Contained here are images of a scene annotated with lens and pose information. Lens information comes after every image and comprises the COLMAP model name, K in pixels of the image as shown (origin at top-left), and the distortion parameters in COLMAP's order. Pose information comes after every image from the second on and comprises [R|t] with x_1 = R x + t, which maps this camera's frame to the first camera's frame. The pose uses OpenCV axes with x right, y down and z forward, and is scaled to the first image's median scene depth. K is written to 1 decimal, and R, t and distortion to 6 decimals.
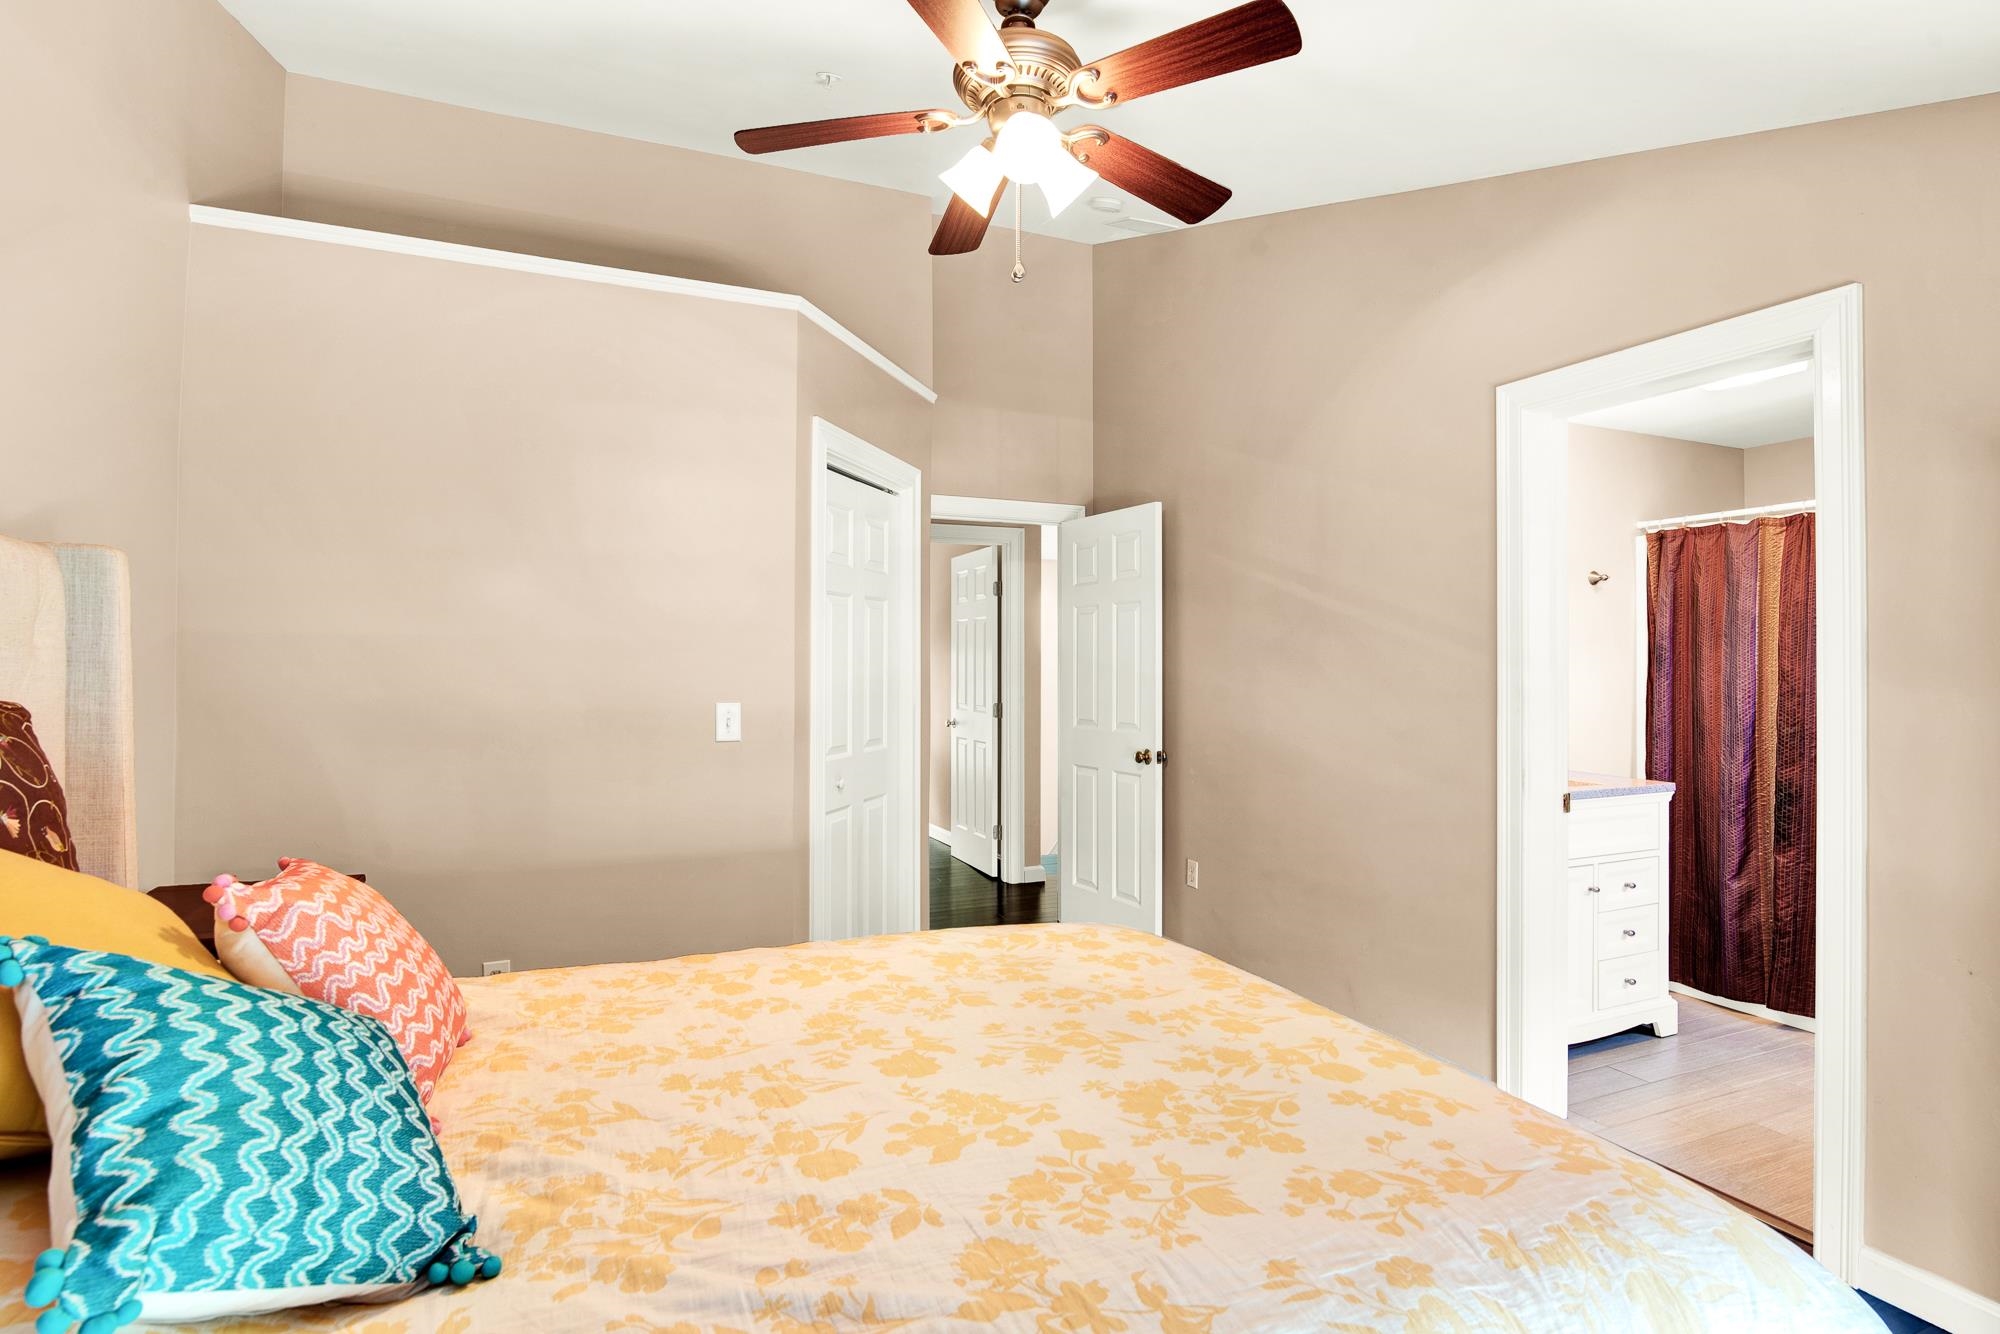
lens RADIAL K [[1019.5, 0, 1000.0], [0, 1019.5, 667.0], [0, 0, 1]] dist [0.000284, -0.000015]
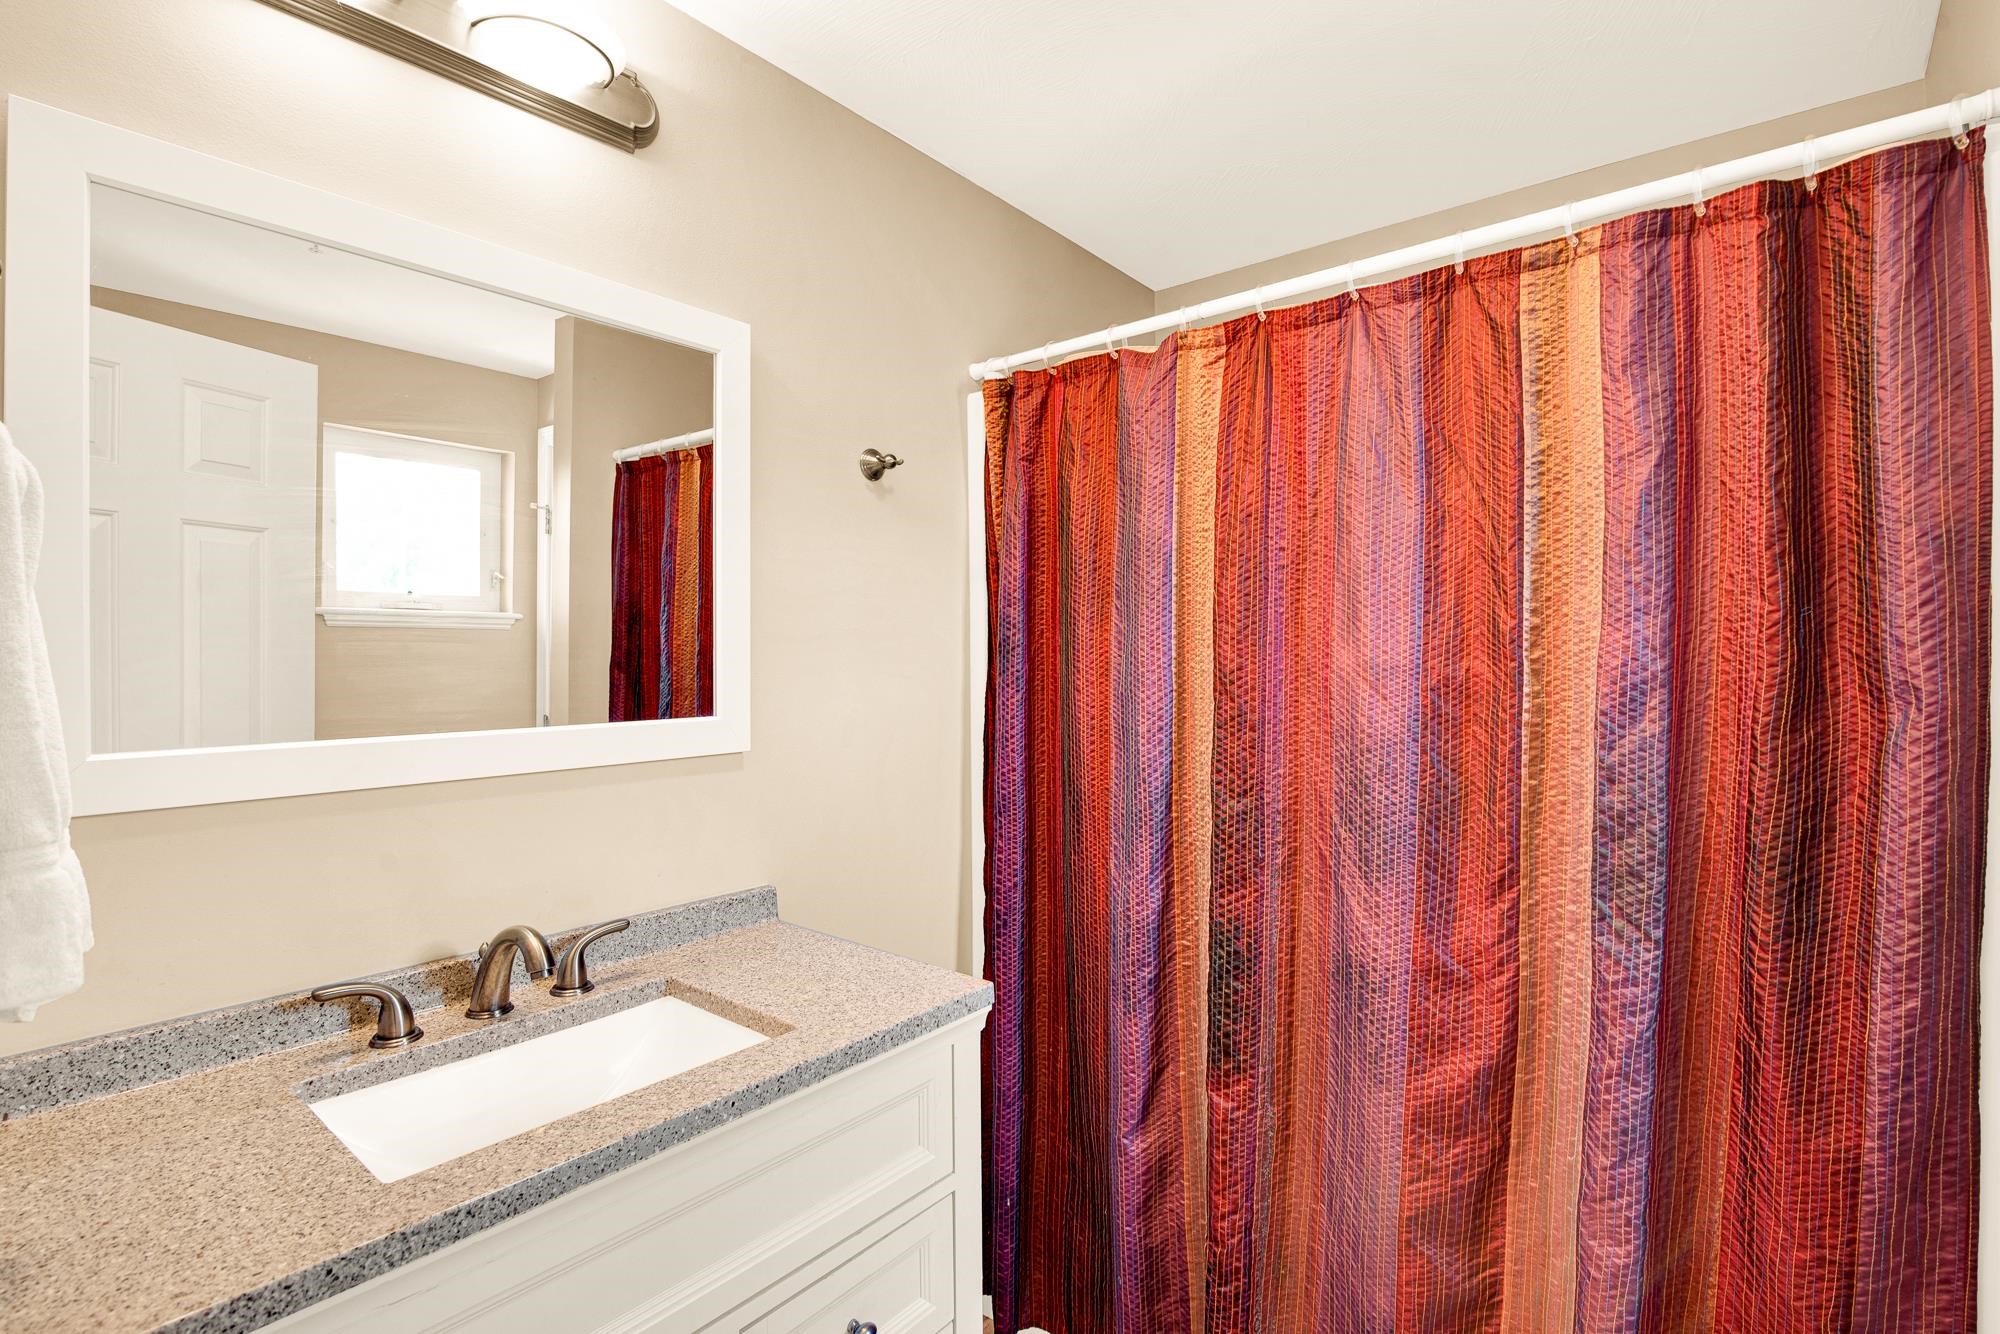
lens RADIAL K [[955.5, 0, 1004.3], [0, 955.5, 671.6], [0, 0, 1]] dist [-0.015827, 0.000258]
pose [[0.894348, -0.008606, 0.447288, 0.482400], [0.006811, 0.999961, 0.005621, 0.001159], [-0.447319, -0.001980, 0.894372, 0.650719]]
